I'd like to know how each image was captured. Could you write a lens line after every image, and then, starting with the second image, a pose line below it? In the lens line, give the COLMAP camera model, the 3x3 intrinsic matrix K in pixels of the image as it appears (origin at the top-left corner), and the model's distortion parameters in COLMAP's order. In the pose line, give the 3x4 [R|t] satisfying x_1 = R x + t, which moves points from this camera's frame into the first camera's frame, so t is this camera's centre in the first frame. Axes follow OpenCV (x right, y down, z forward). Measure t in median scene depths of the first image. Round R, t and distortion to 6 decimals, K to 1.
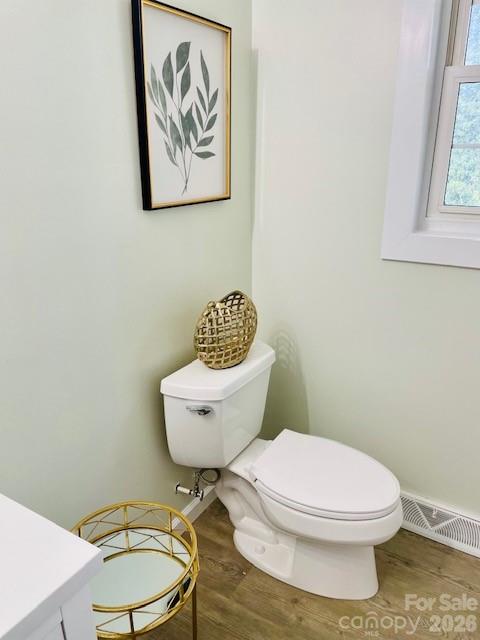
lens RADIAL K [[480.4, 0, 243.0], [0, 480.4, 319.2], [0, 0, 1]] dist [0.117544, -0.167789]
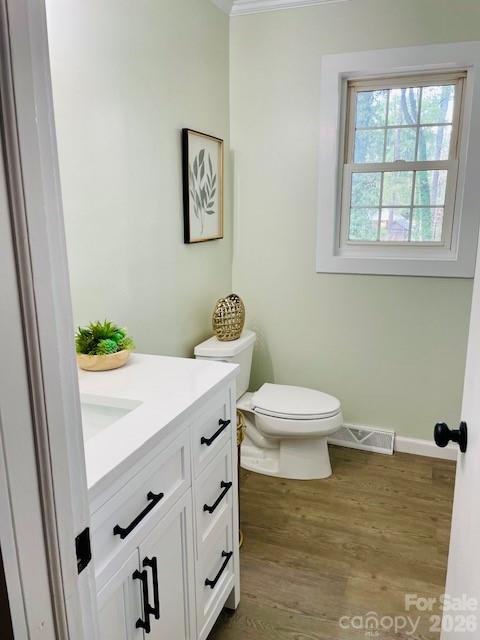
lens RADIAL K [[480.4, 0, 243.0], [0, 480.4, 319.2], [0, 0, 1]] dist [0.117544, -0.167789]
pose [[0.981848, -0.045787, 0.184059, -0.288048], [0.066135, 0.992167, -0.105979, 0.203613], [-0.177765, 0.116228, 0.977185, -0.581220]]
